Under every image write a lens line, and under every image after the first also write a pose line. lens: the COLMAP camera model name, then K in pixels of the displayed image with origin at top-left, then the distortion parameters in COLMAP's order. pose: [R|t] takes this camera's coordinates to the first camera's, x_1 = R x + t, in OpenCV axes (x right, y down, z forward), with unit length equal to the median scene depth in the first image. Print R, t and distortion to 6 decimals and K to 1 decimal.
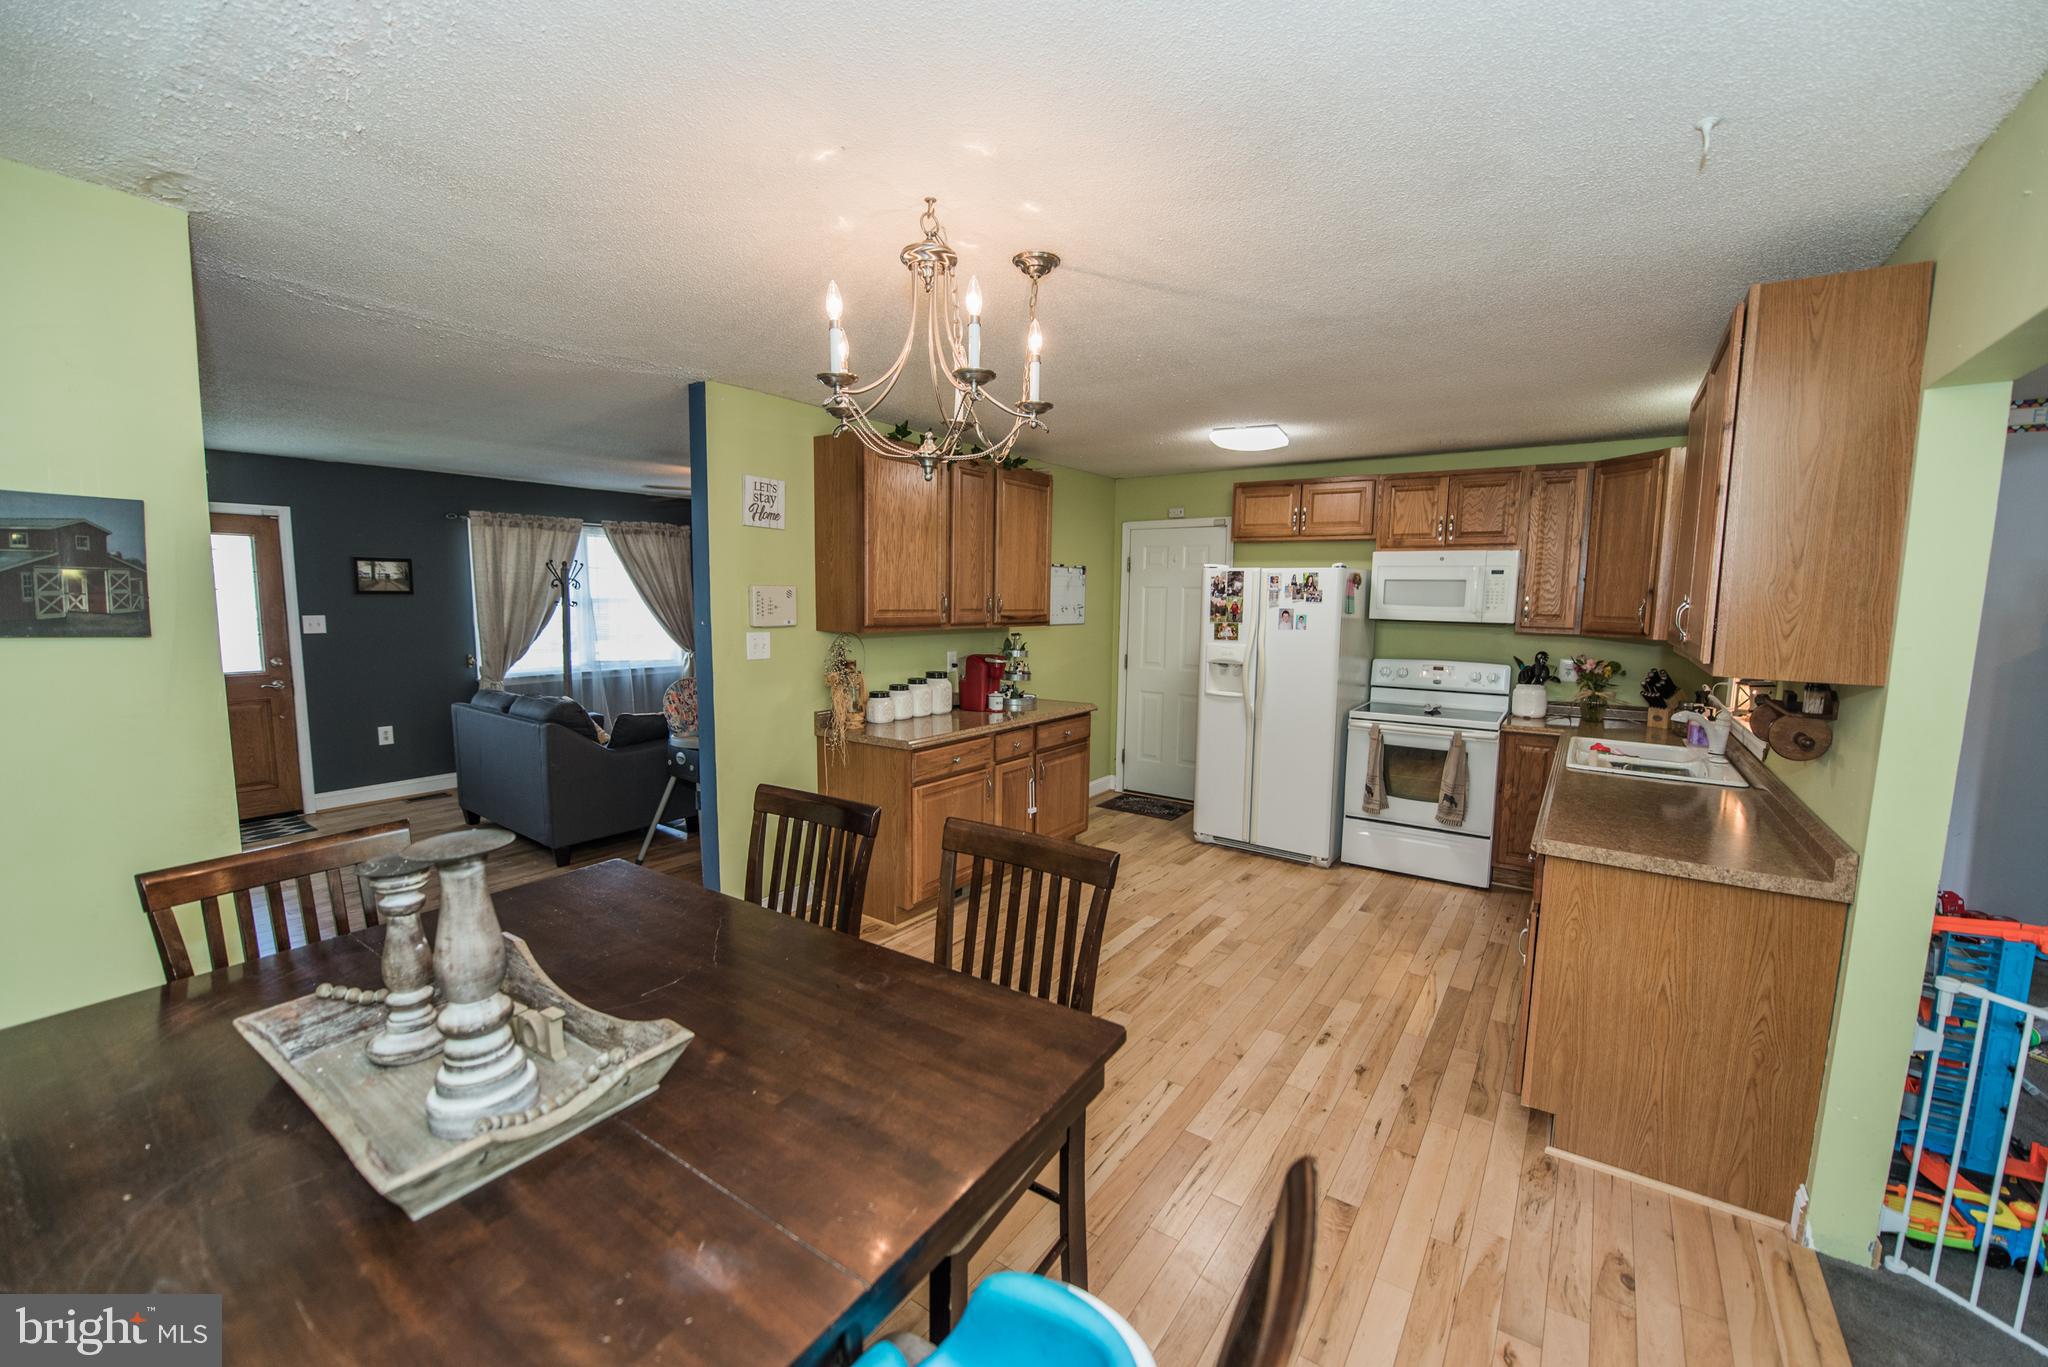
lens RADIAL K [[813.6, 0, 1021.8], [0, 813.6, 683.3], [0, 0, 1]] dist [-0.017346, -0.000860]
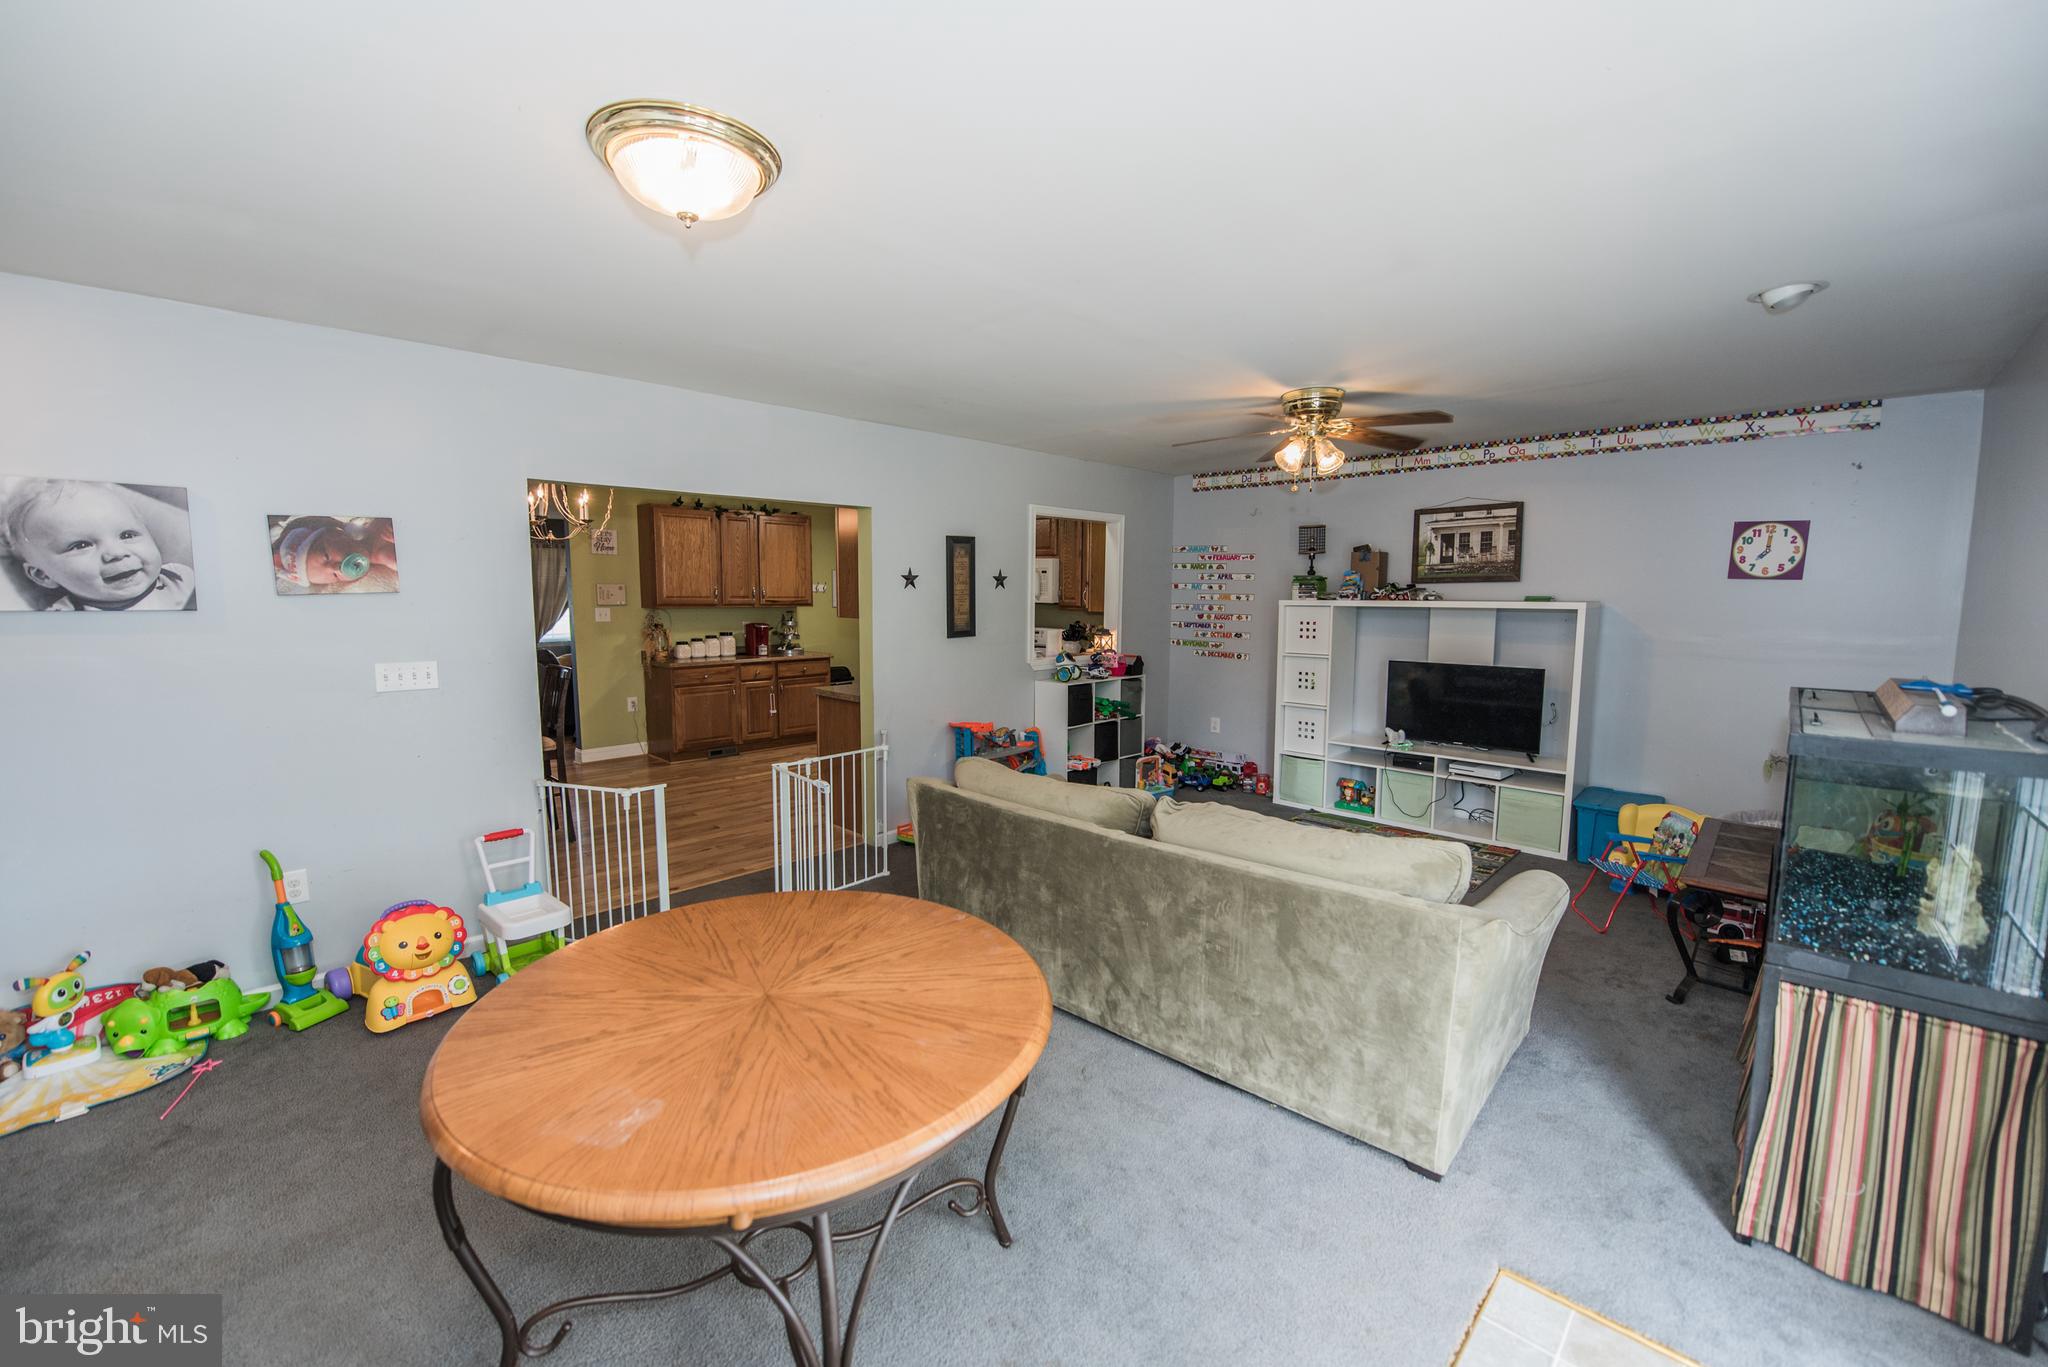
lens RADIAL K [[813.6, 0, 1029.7], [0, 813.6, 685.2], [0, 0, 1]] dist [-0.017346, -0.000860]
pose [[0.989374, 0.011976, -0.144898, 0.768029], [-0.010726, 0.999898, 0.009405, 0.074012], [0.144996, -0.007751, 0.989402, -0.613055]]
